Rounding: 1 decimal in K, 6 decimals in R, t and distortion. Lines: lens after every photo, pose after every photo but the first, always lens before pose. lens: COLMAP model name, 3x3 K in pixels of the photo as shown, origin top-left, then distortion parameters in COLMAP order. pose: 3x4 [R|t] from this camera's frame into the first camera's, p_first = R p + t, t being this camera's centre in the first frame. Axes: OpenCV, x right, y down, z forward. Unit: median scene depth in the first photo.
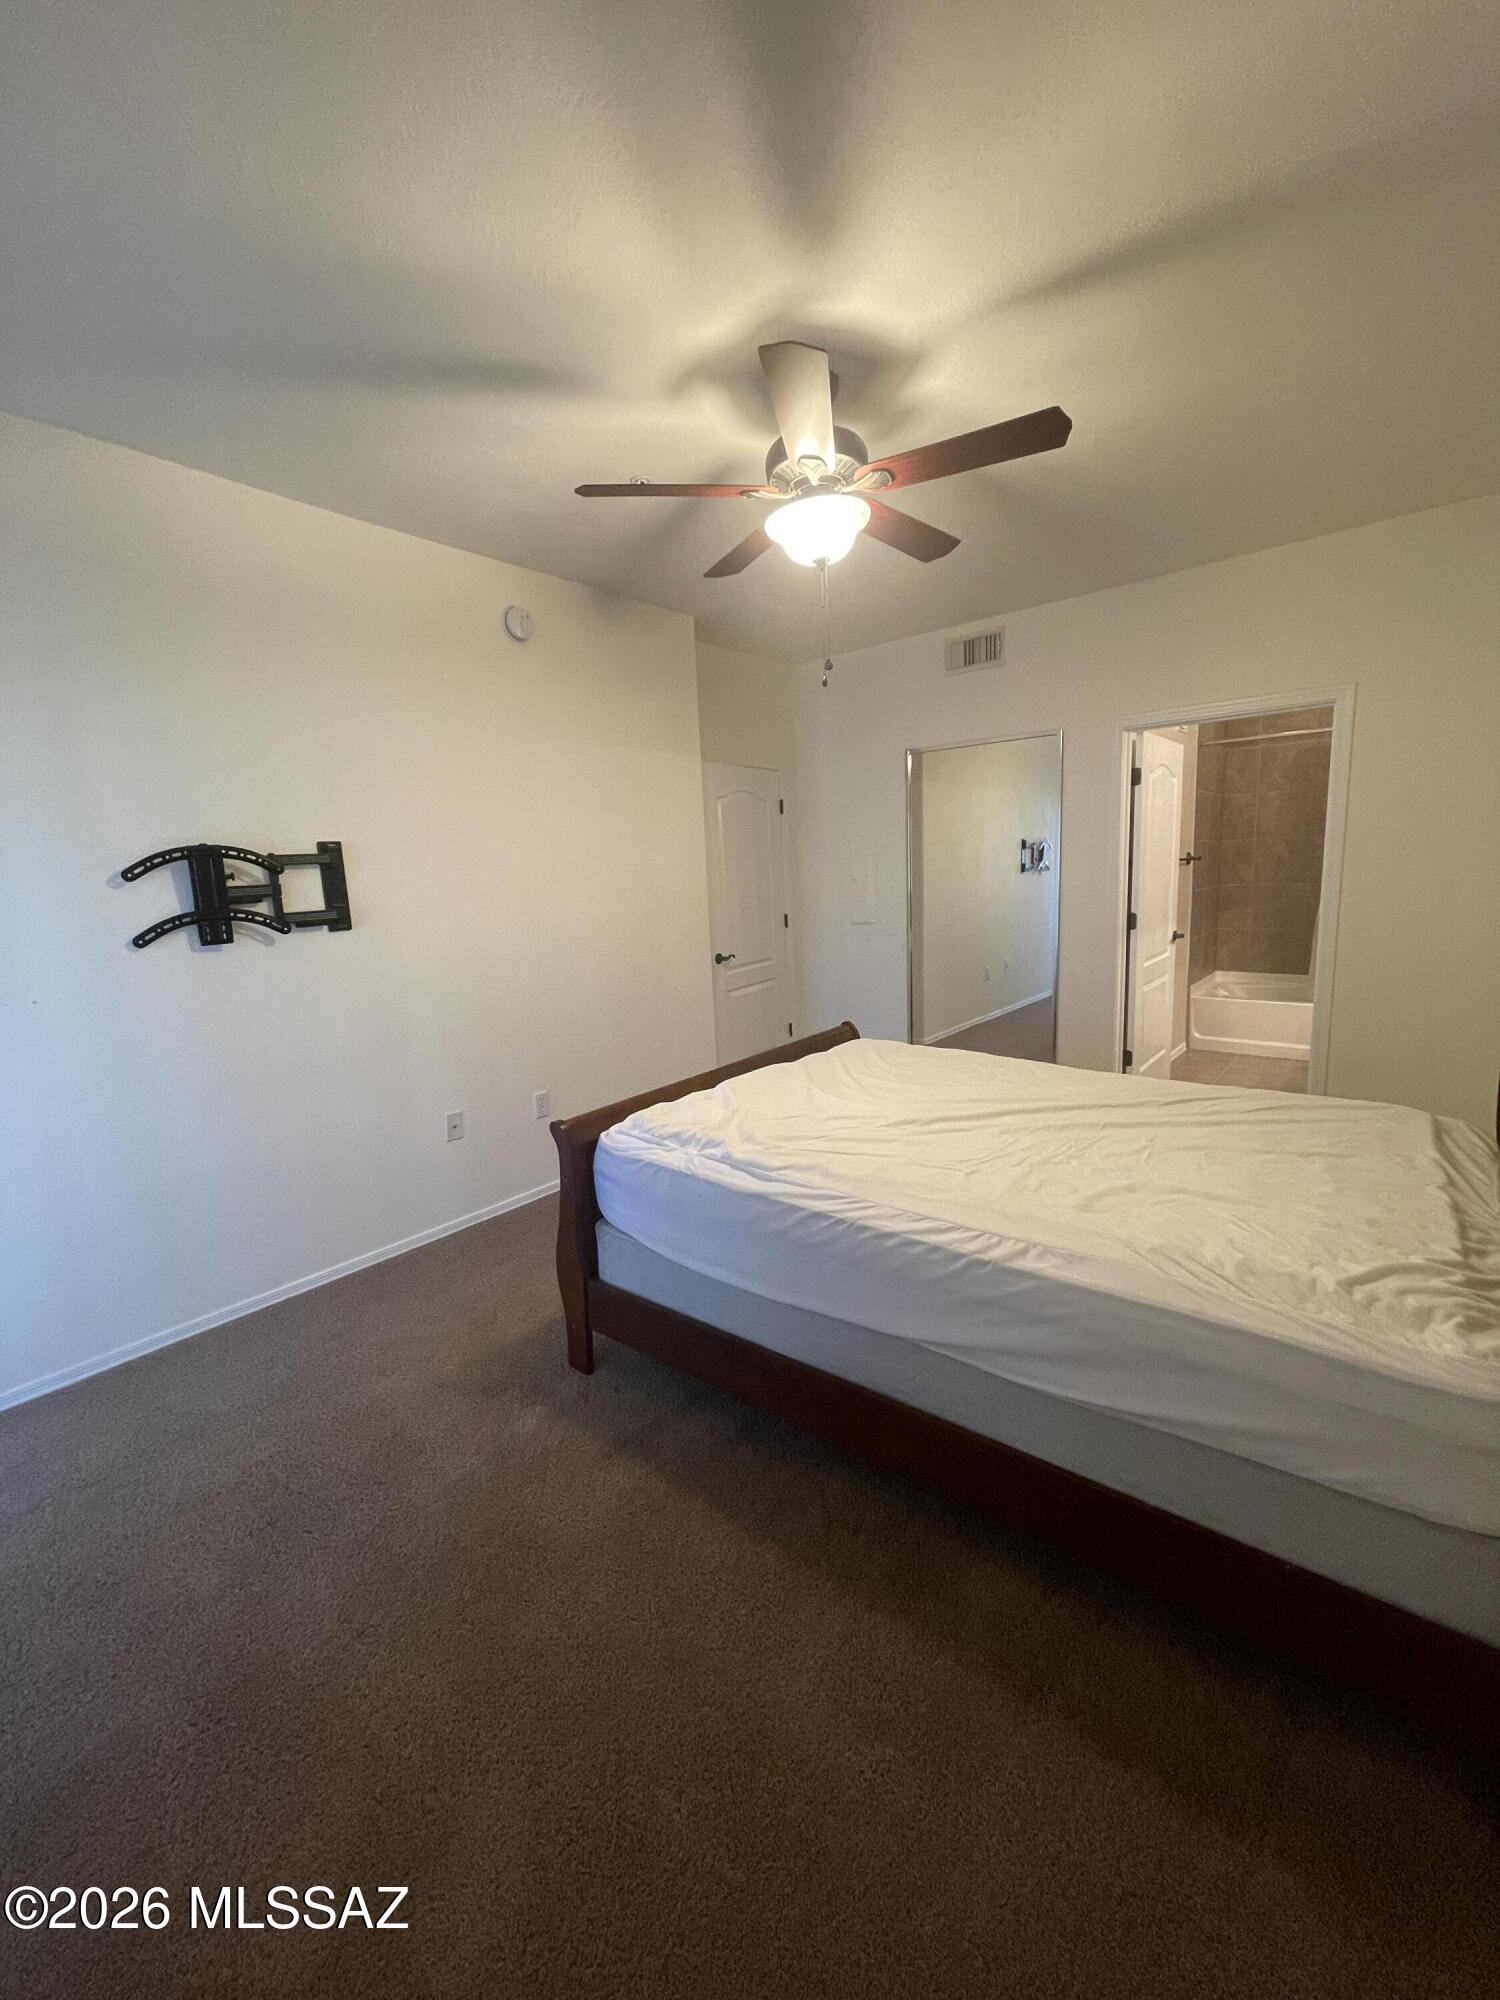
lens RADIAL K [[803.0, 0, 750.0], [0, 803.0, 1000.0], [0, 0, 1]] dist [-0.000160, -0.000148]
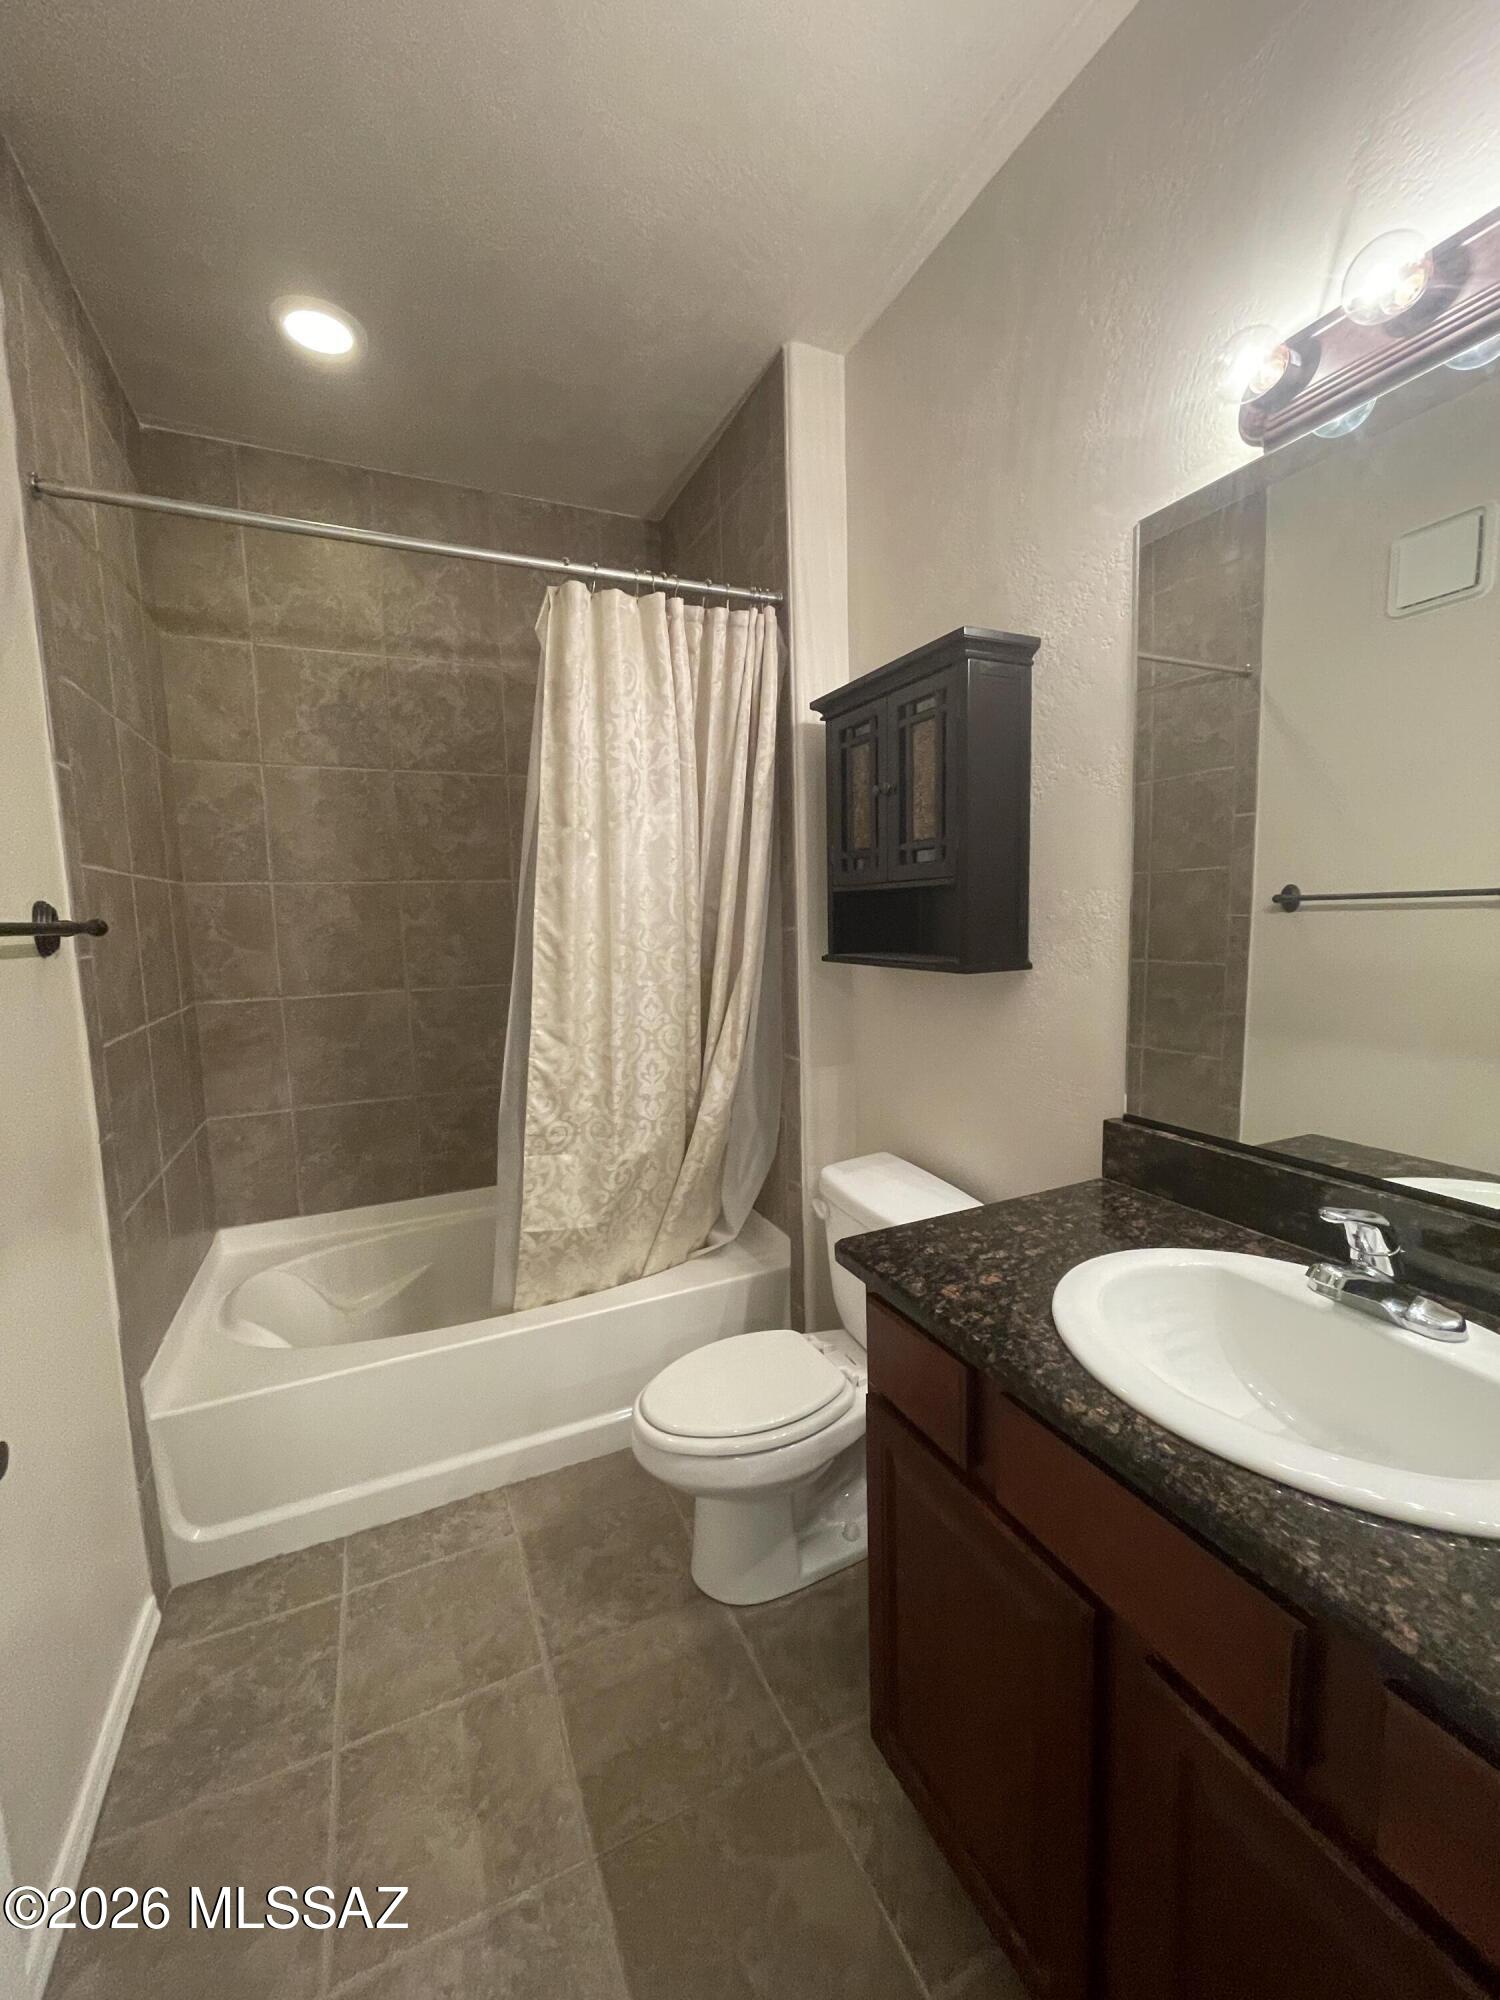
lens RADIAL K [[803.0, 0, 750.0], [0, 803.0, 1000.0], [0, 0, 1]] dist [-0.000160, -0.000148]
pose [[0.425846, -0.067491, 0.902275, 0.374791], [0.153267, 0.988184, 0.001579, -0.110111], [-0.891720, 0.137616, 0.431158, 0.637005]]
